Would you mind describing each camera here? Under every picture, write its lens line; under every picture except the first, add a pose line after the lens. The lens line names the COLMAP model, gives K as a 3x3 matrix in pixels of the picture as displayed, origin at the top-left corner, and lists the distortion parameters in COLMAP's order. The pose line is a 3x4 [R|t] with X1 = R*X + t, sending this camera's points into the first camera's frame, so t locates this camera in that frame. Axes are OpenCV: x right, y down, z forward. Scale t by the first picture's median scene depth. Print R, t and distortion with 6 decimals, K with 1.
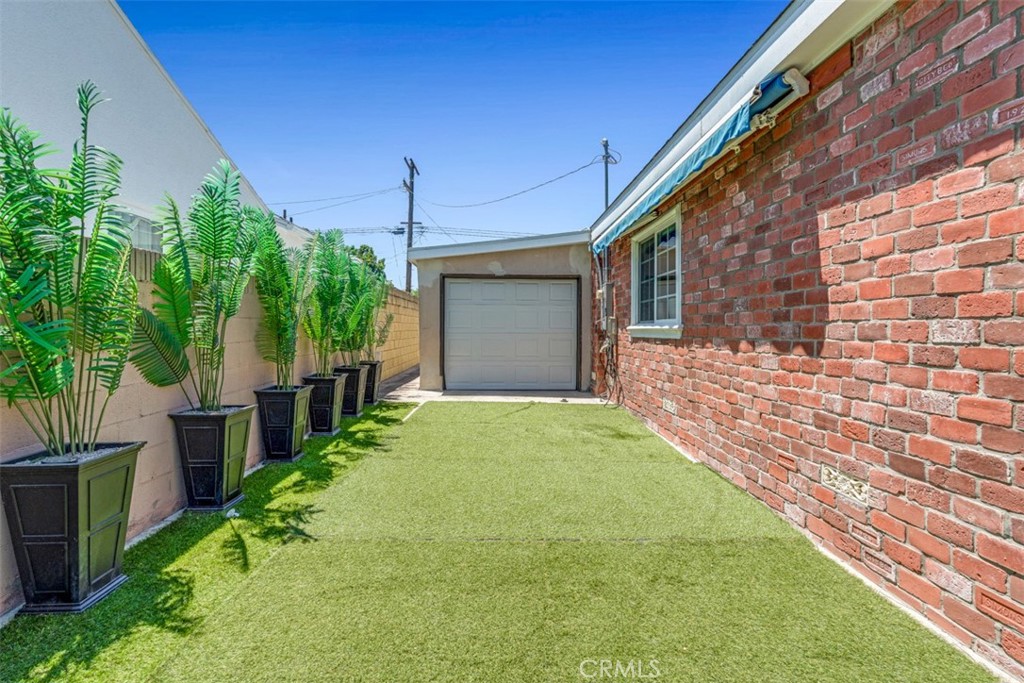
lens RADIAL K [[450.2, 0, 512.0], [0, 450.2, 341.5], [0, 0, 1]] dist [-0.008991, 0.001424]
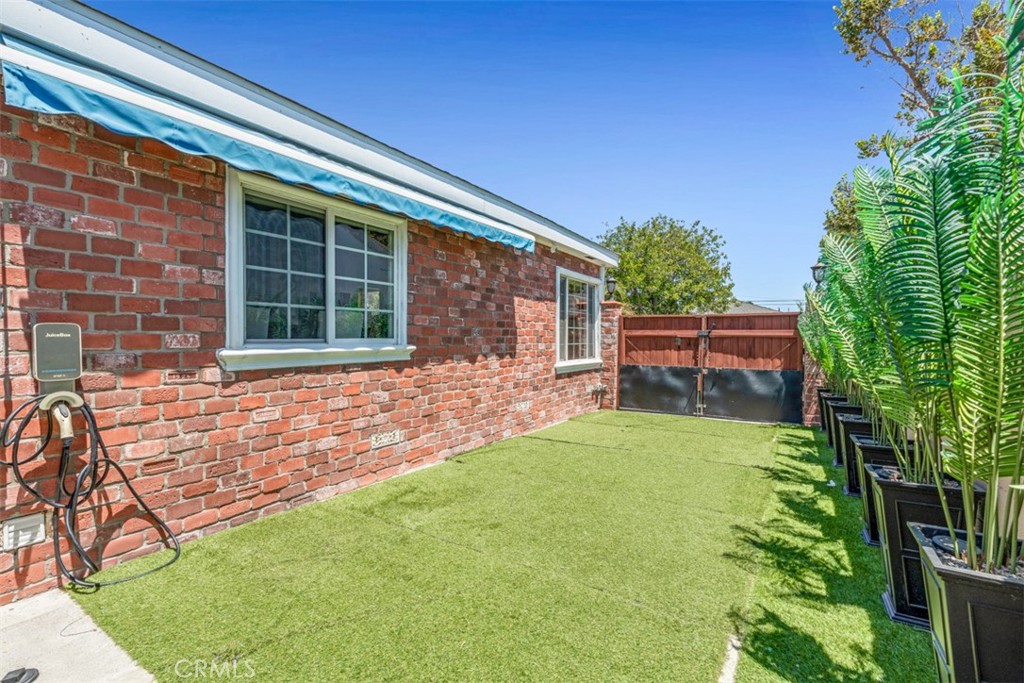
lens RADIAL K [[450.2, 0, 512.0], [0, 450.2, 341.5], [0, 0, 1]] dist [-0.008991, 0.001424]
pose [[-0.825931, -0.011261, 0.563658, -0.528956], [0.010024, 0.999349, 0.034654, -0.113322], [-0.563682, 0.034271, -0.825281, 2.473573]]
